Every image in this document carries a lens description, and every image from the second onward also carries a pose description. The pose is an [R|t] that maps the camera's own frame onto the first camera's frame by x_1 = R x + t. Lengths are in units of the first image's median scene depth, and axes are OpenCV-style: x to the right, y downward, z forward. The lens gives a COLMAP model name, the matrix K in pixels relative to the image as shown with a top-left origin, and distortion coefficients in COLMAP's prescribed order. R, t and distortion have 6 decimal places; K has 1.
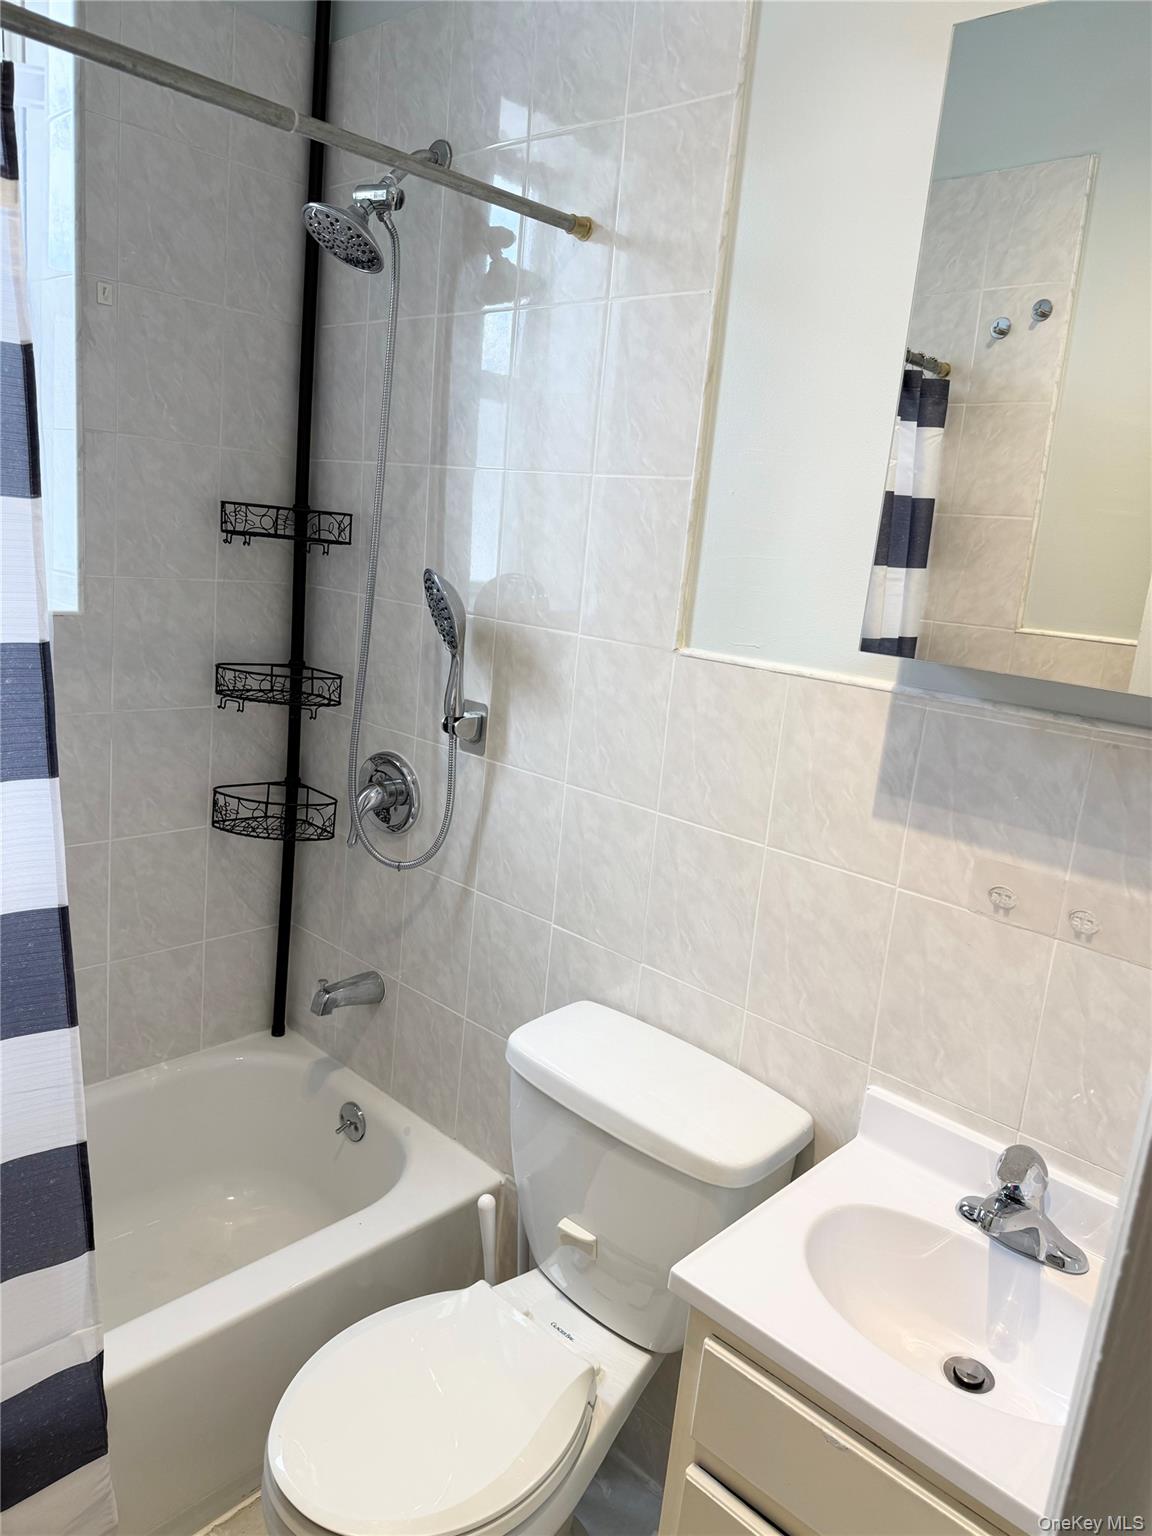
lens RADIAL K [[1097.0, 0, 575.3], [0, 1097.0, 764.7], [0, 0, 1]] dist [0.029276, 0.001204]
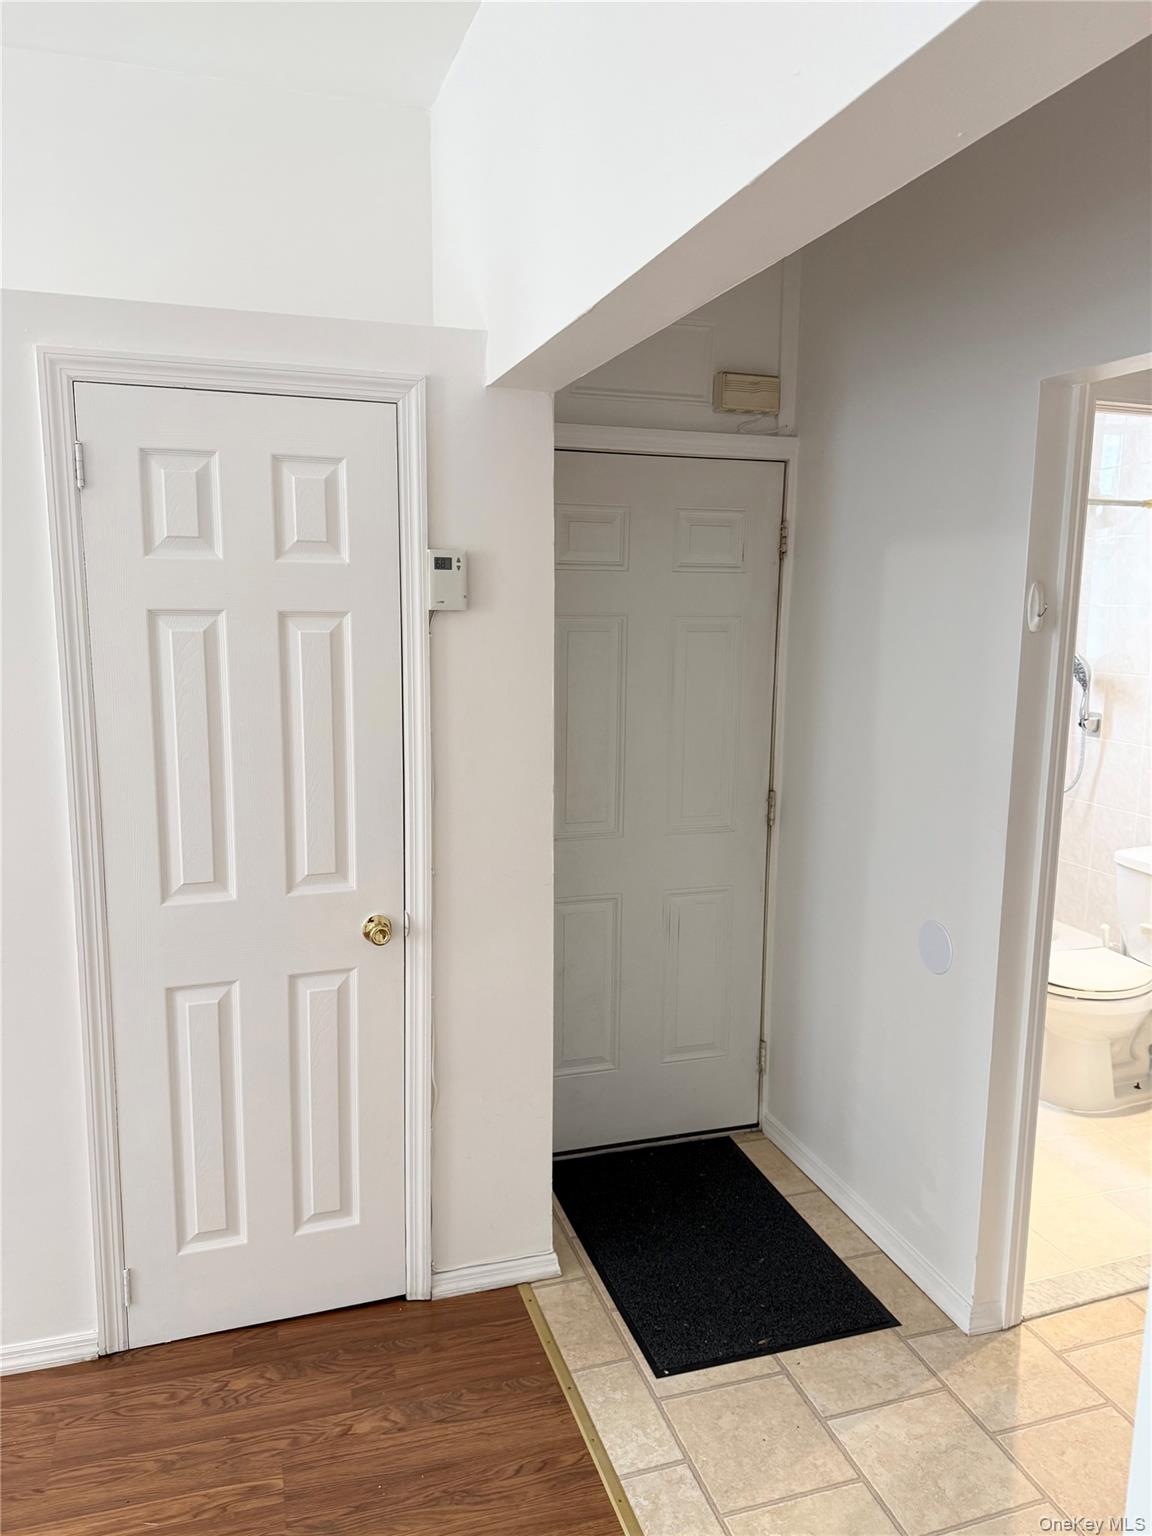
lens RADIAL K [[1097.0, 0, 579.3], [0, 1097.0, 770.5], [0, 0, 1]] dist [0.029276, 0.001204]
pose [[0.870339, -0.009746, -0.492356, 0.093513], [-0.043381, 0.994400, -0.096368, 0.308054], [0.490538, 0.105232, 0.865042, -1.357485]]
